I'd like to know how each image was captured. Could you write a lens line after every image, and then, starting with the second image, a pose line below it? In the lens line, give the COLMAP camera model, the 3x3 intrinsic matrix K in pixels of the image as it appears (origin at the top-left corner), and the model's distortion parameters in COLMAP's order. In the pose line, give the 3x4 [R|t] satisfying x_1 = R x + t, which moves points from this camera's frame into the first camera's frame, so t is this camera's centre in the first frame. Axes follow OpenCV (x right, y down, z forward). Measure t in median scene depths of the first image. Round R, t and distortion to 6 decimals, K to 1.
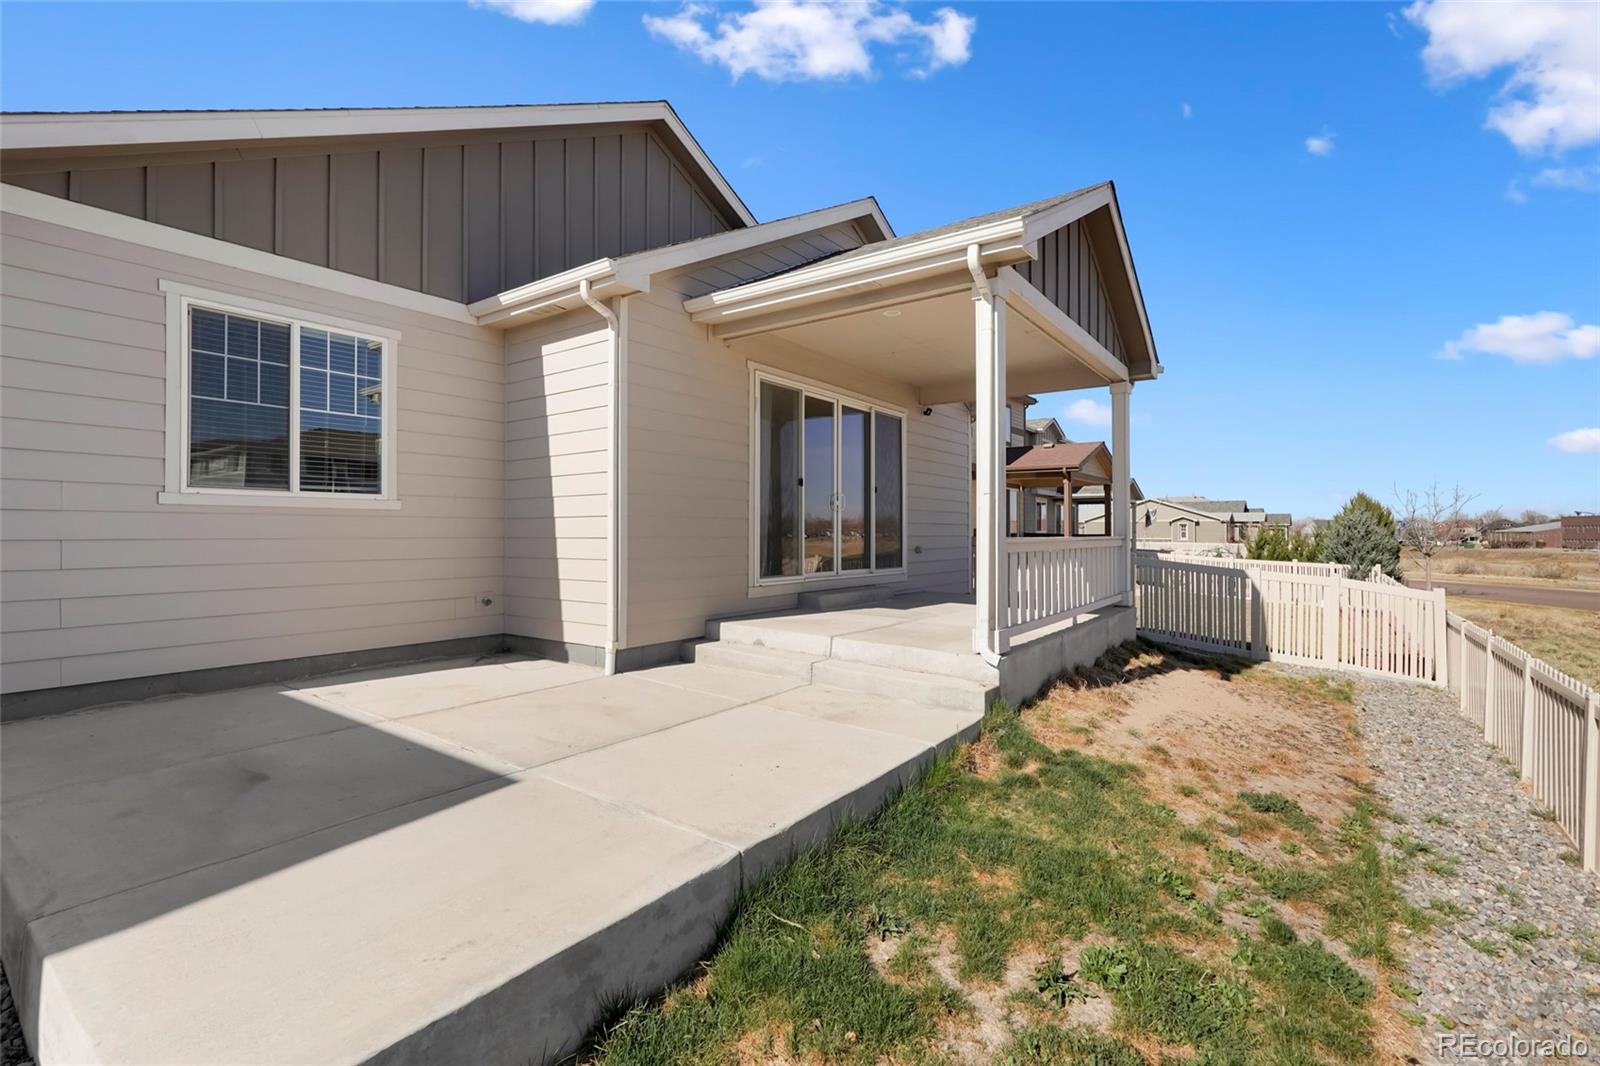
lens RADIAL K [[731.4, 0, 800.6], [0, 731.4, 535.5], [0, 0, 1]] dist [-0.000453, -0.000032]
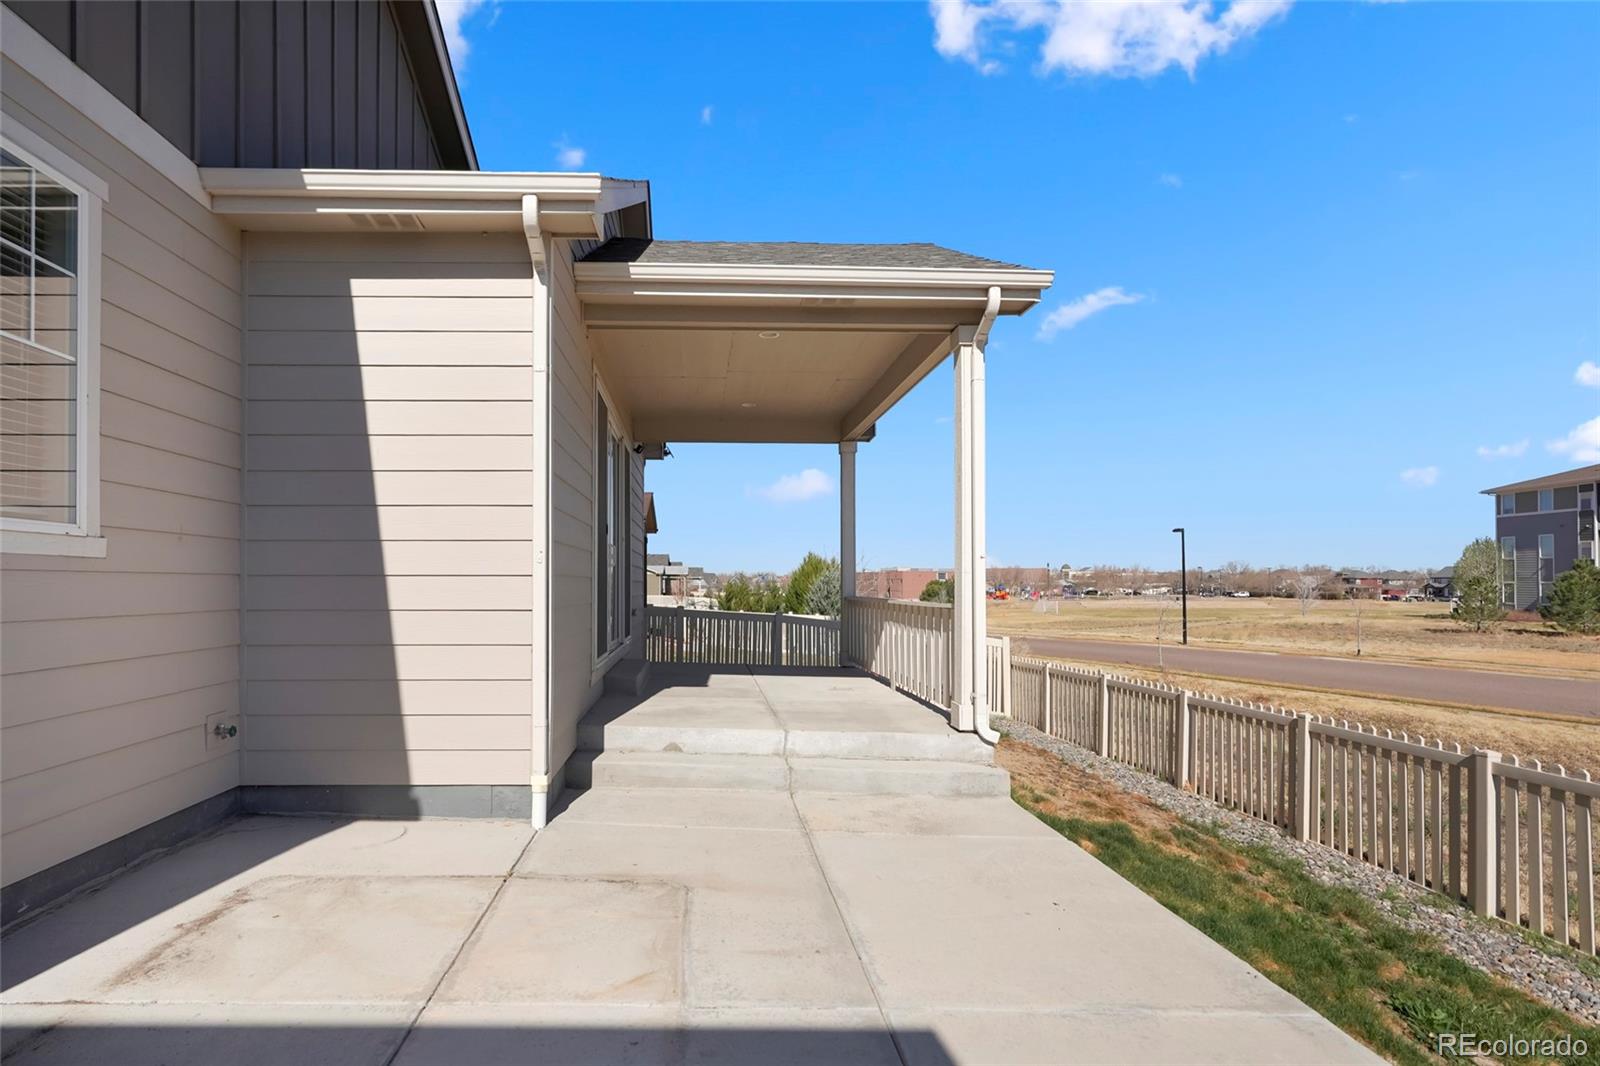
lens RADIAL K [[806.9, 0, 748.0], [0, 806.9, 584.2], [0, 0, 1]] dist [-0.003630, 0.000794]
pose [[0.794070, 0.003923, 0.607813, -0.502836], [-0.001731, 0.999990, -0.004193, -0.015443], [-0.607824, 0.002278, 0.794069, 0.310846]]
